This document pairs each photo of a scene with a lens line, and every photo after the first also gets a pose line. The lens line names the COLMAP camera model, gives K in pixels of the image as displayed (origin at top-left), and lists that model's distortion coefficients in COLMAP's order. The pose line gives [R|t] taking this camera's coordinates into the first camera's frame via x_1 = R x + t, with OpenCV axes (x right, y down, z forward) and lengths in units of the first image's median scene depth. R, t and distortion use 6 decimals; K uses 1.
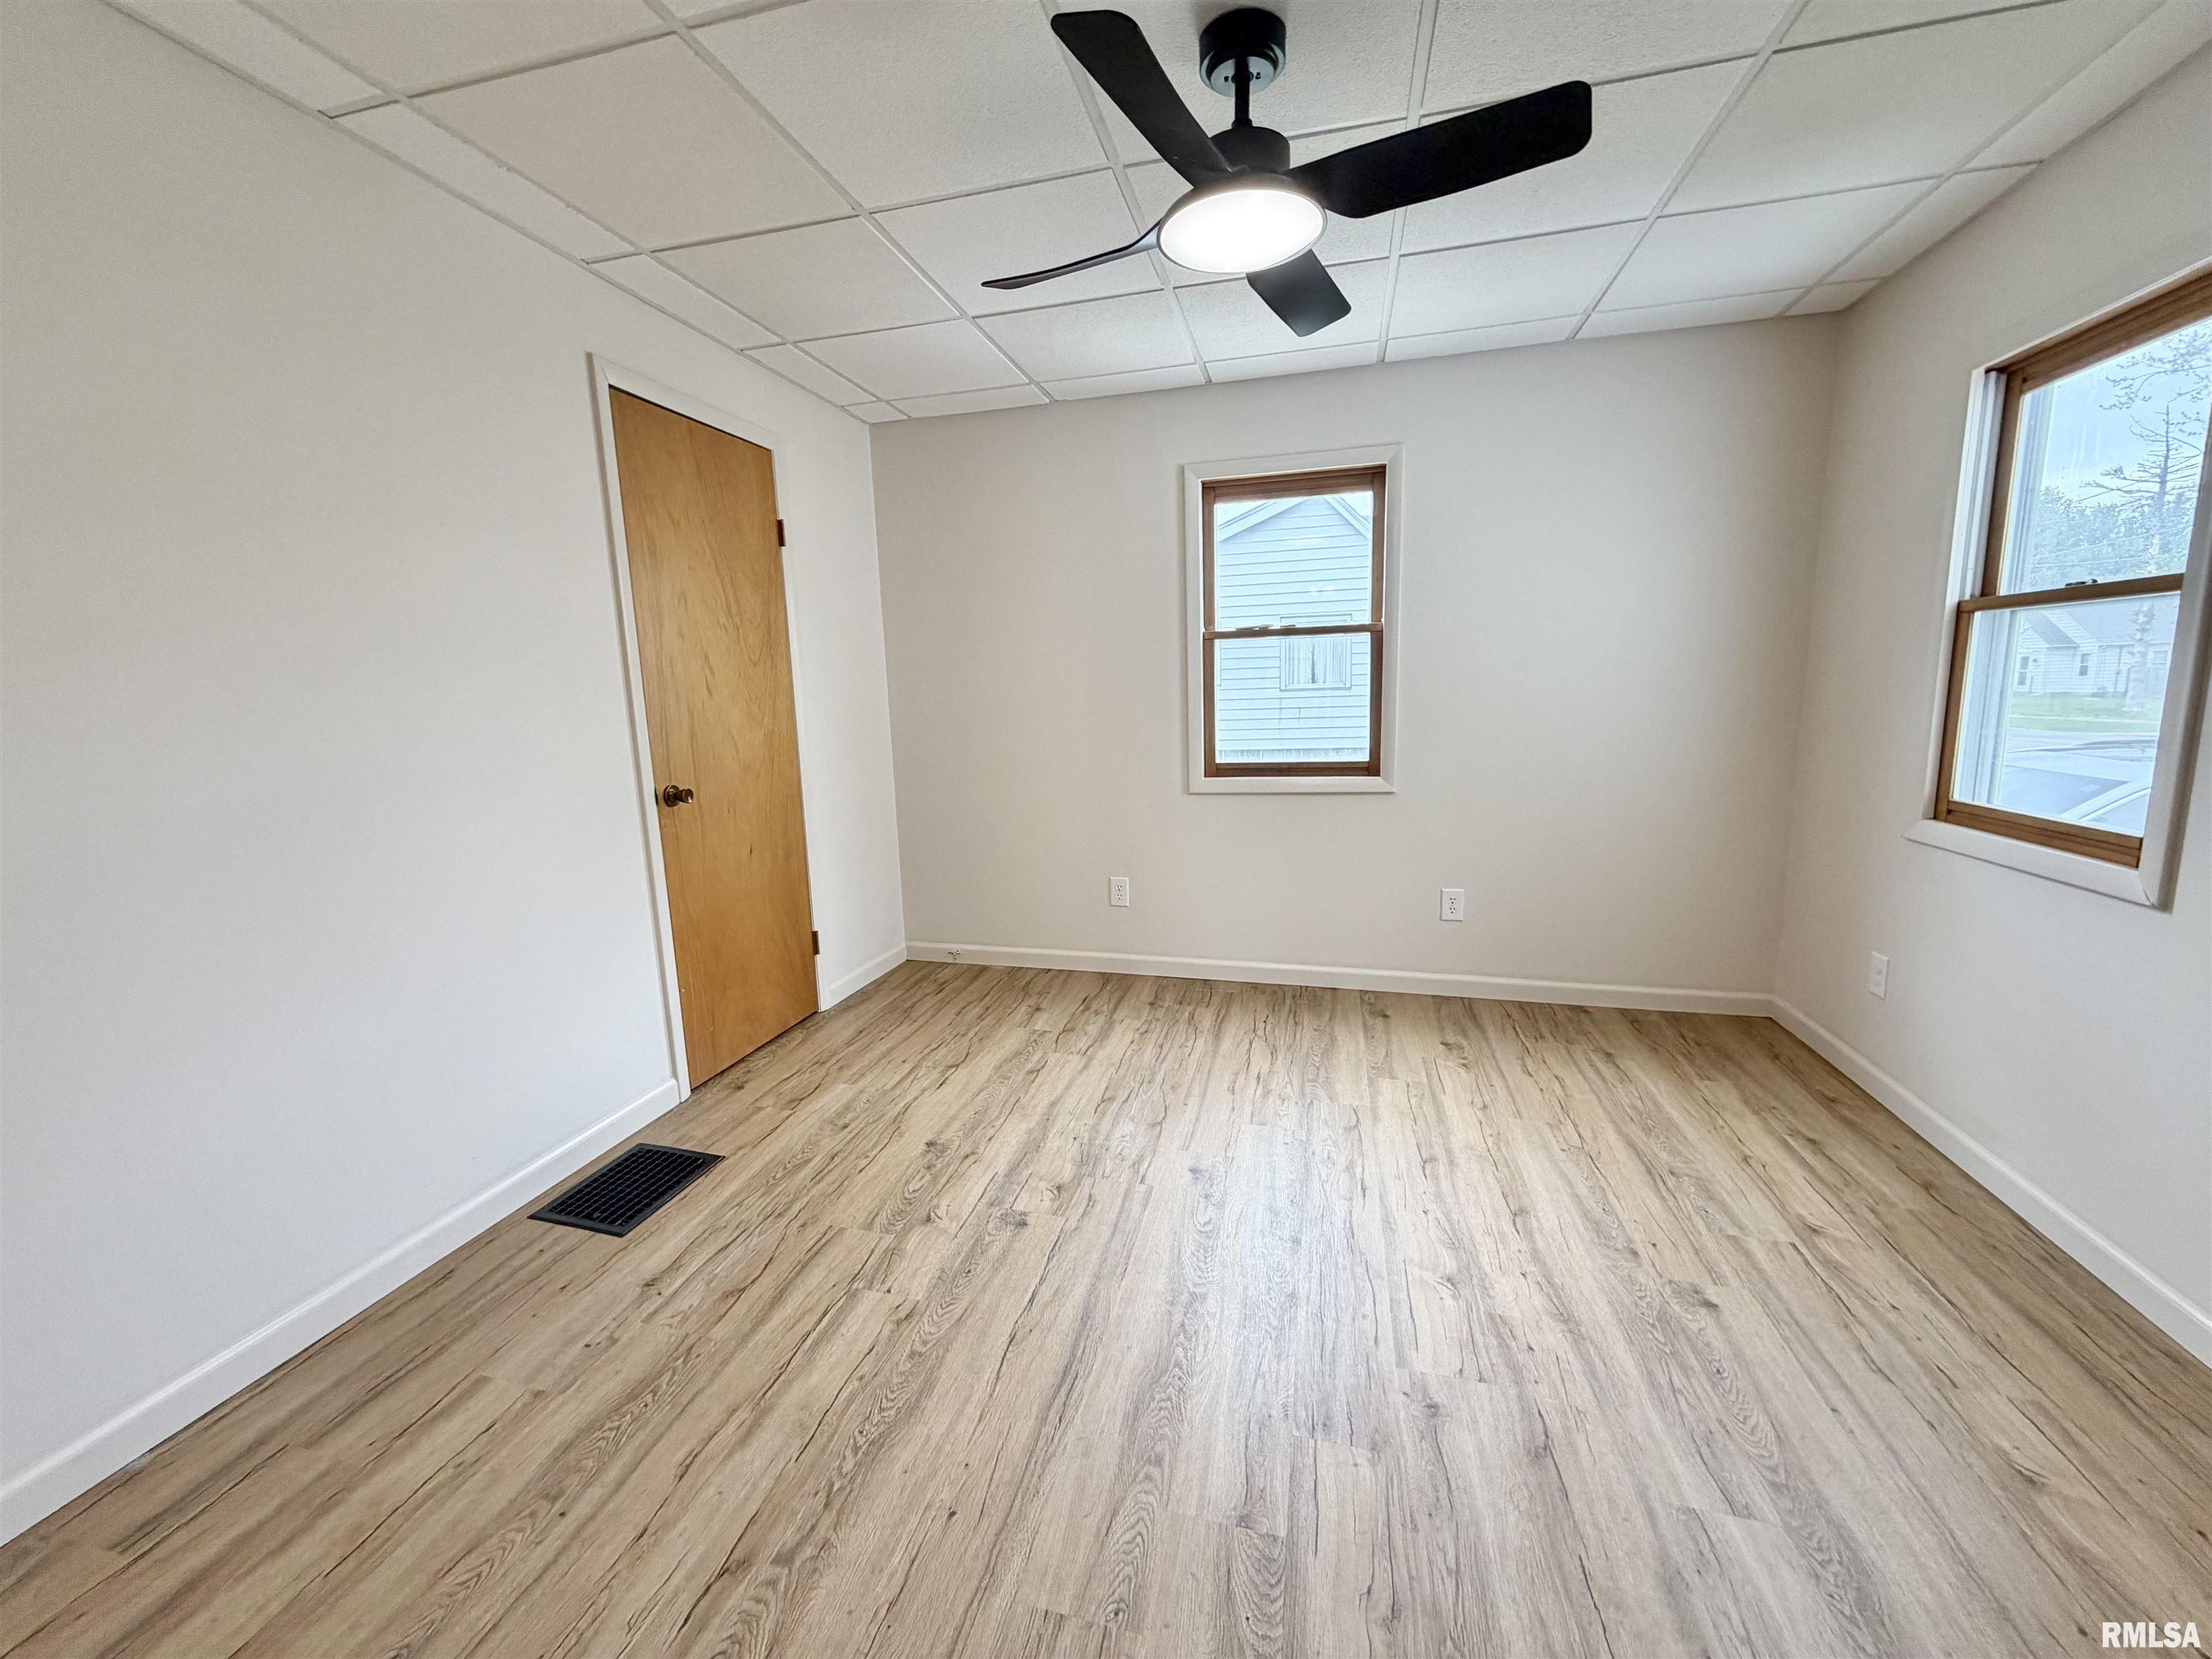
lens RADIAL K [[882.8, 0, 1099.8], [0, 882.8, 827.0], [0, 0, 1]] dist [-0.000261, -0.000303]
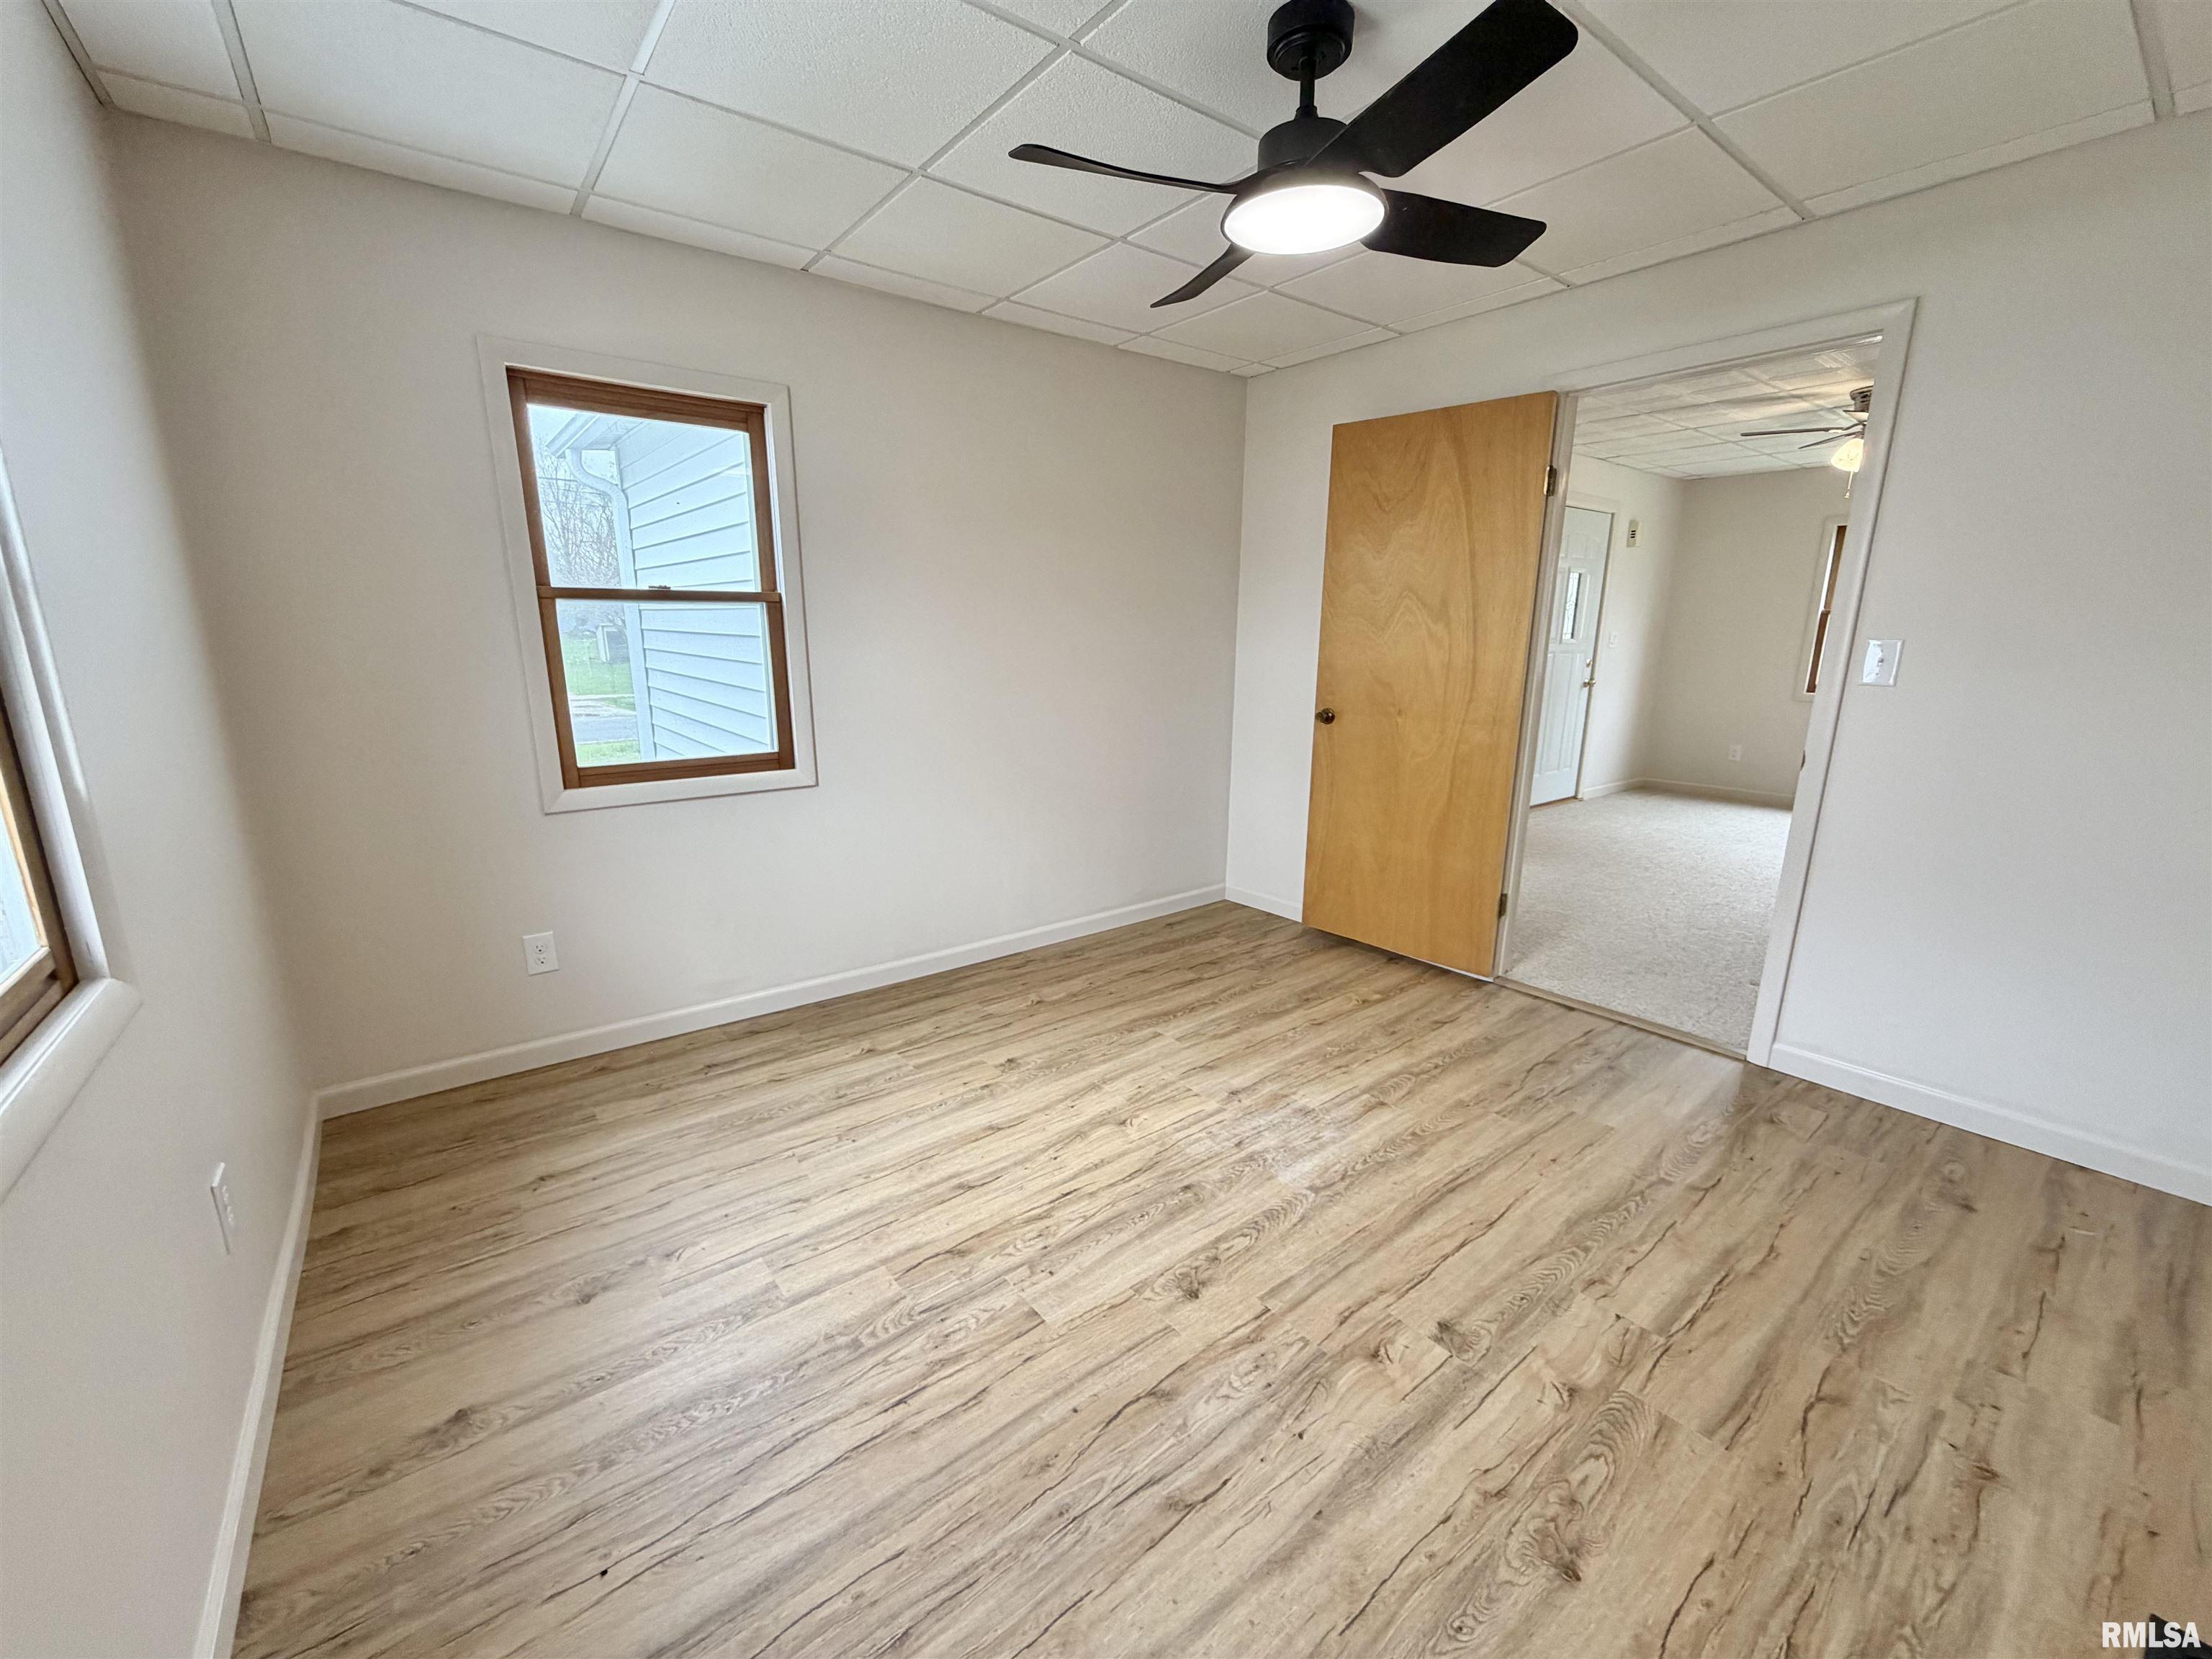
lens RADIAL K [[882.8, 0, 1099.8], [0, 882.8, 827.0], [0, 0, 1]] dist [-0.000261, -0.000303]
pose [[-0.787191, -0.116883, 0.605532, -0.271655], [0.113880, 0.937440, 0.328994, -0.282706], [-0.606104, 0.327939, -0.724634, 1.601344]]
